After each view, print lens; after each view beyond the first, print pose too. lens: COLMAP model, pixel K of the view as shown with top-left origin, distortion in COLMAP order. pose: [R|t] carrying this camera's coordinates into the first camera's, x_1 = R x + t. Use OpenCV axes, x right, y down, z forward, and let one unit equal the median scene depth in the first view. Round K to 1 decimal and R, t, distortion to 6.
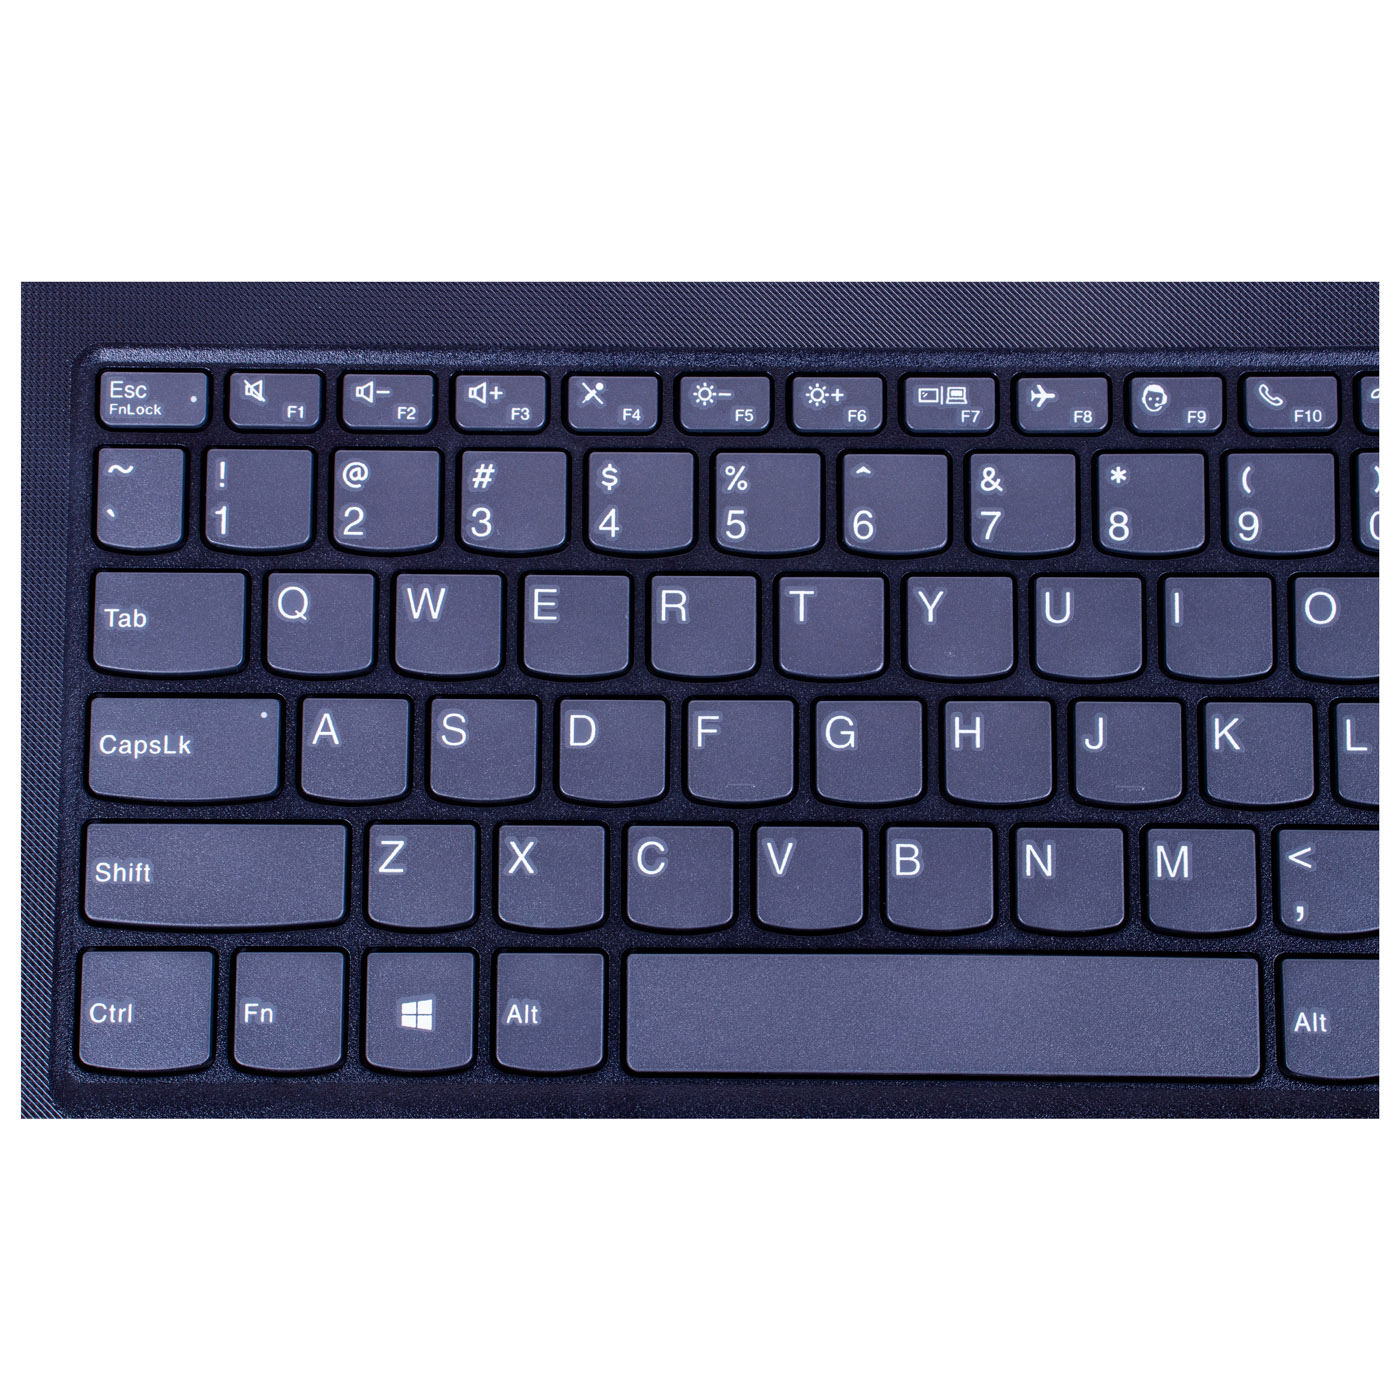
lens RADIAL K [[2937.4, 0, 653.9], [0, 2937.4, 658.6], [0, 0, 1]] dist [0.174966, 0.000000]
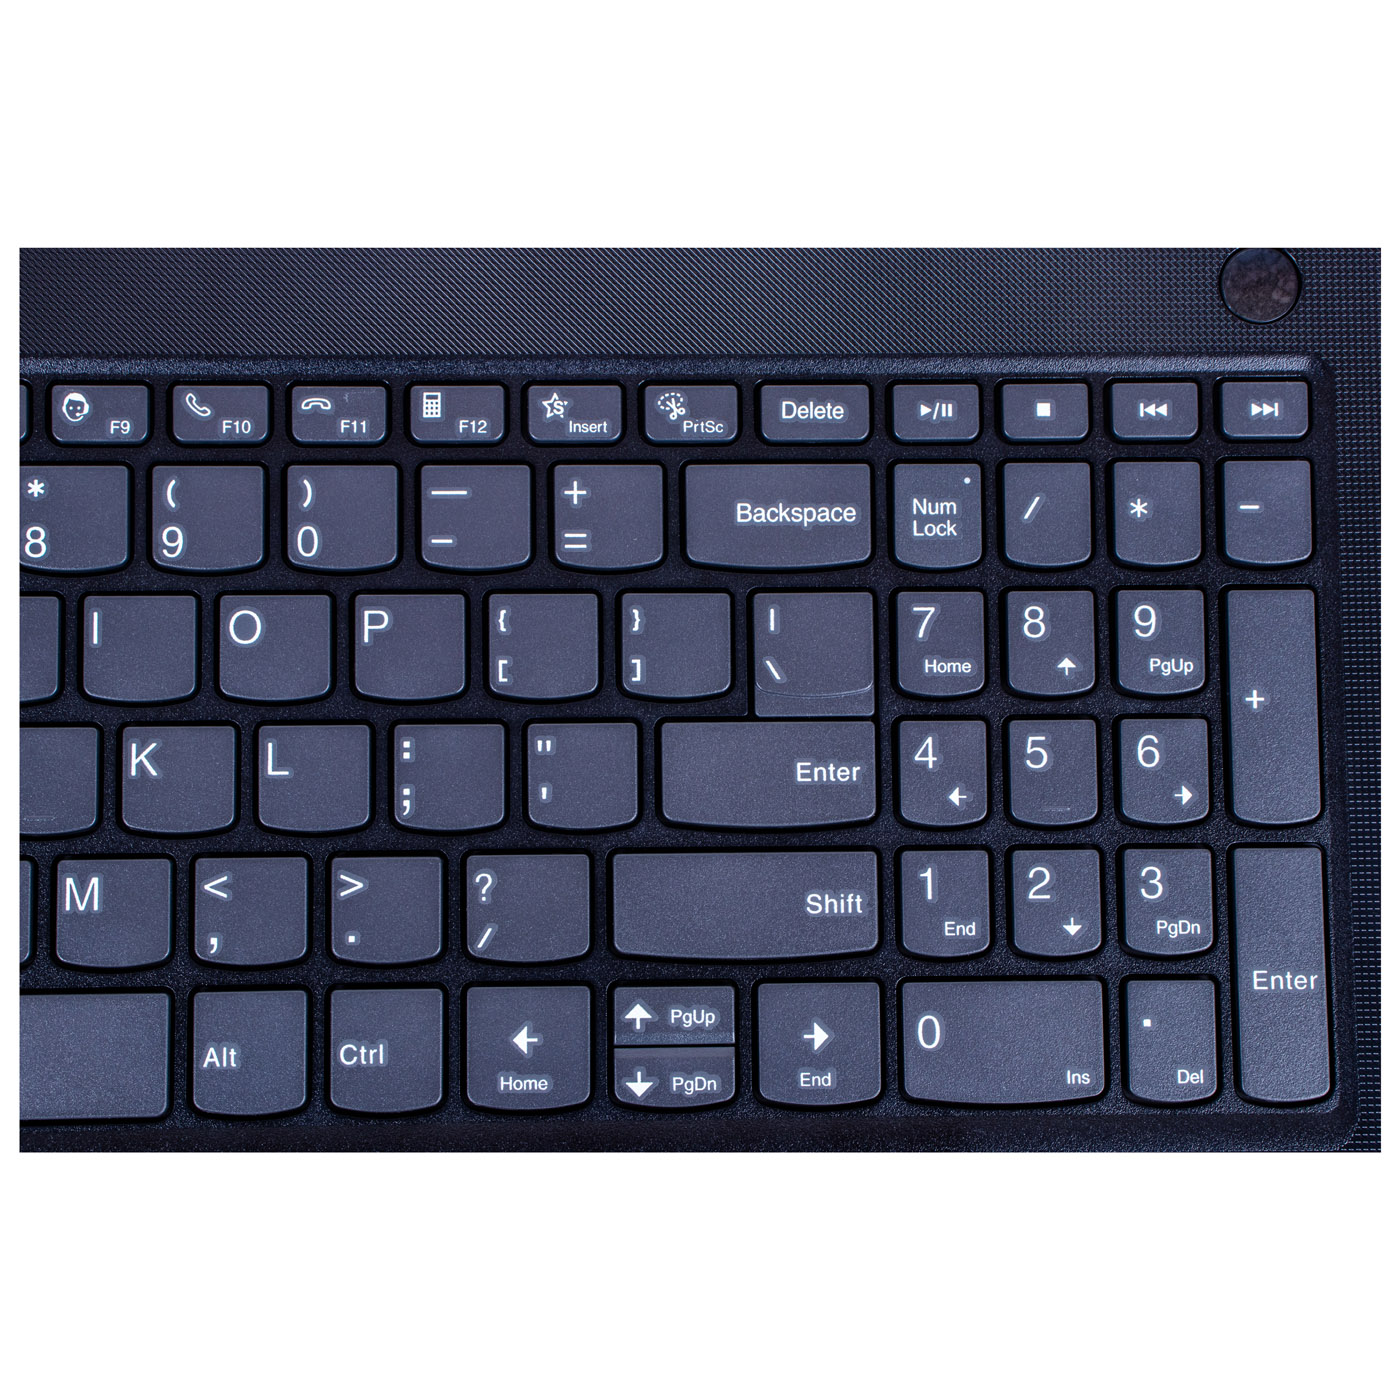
lens RADIAL K [[3060.8, 0, 731.7], [0, 3060.8, 750.7], [0, 0, 1]] dist [0.131450, 0.000000]
pose [[0.998302, -0.012634, 0.056859, 0.324031], [0.011298, 0.999654, 0.023770, 0.001066], [-0.057139, -0.023087, 0.998099, -0.004275]]
